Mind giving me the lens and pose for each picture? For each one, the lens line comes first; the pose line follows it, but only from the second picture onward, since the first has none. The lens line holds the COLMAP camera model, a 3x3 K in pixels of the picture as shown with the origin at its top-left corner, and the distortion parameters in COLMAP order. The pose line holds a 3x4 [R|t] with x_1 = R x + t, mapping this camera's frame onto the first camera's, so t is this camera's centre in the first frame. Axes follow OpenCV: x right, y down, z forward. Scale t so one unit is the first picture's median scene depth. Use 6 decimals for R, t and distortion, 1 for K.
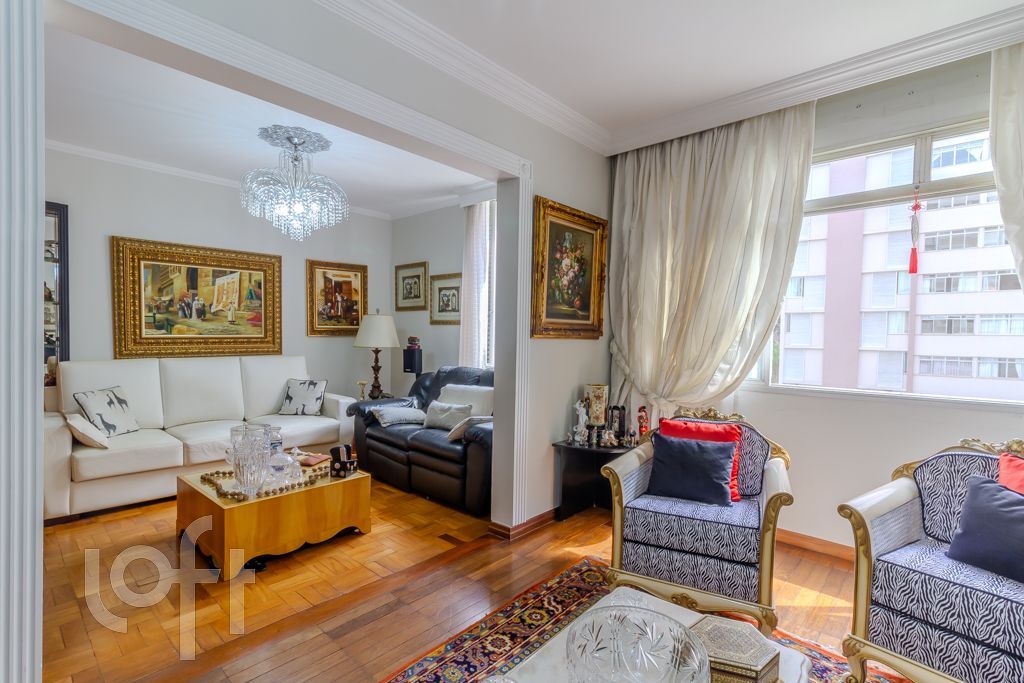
lens RADIAL K [[485.3, 0, 506.1], [0, 485.3, 351.0], [0, 0, 1]] dist [0.007824, -0.000566]
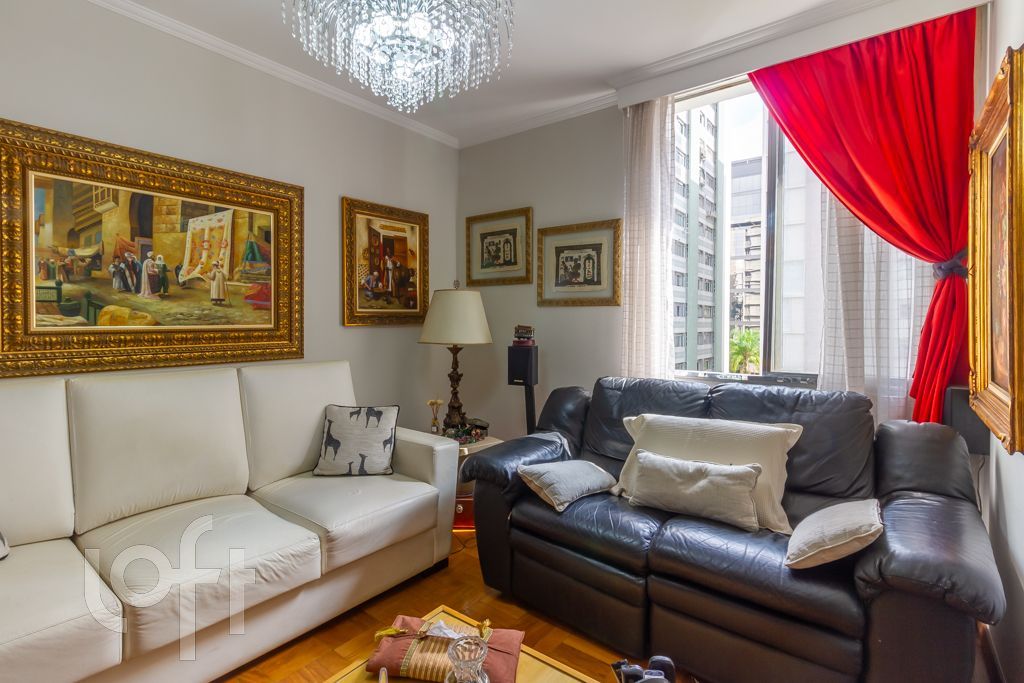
lens RADIAL K [[485.3, 0, 507.2], [0, 485.3, 326.0], [0, 0, 1]] dist [0.007824, -0.000566]
pose [[0.995726, -0.007425, 0.092054, -0.301518], [0.009653, 0.999671, -0.023784, -0.016438], [-0.091848, 0.024571, 0.995470, 0.444828]]
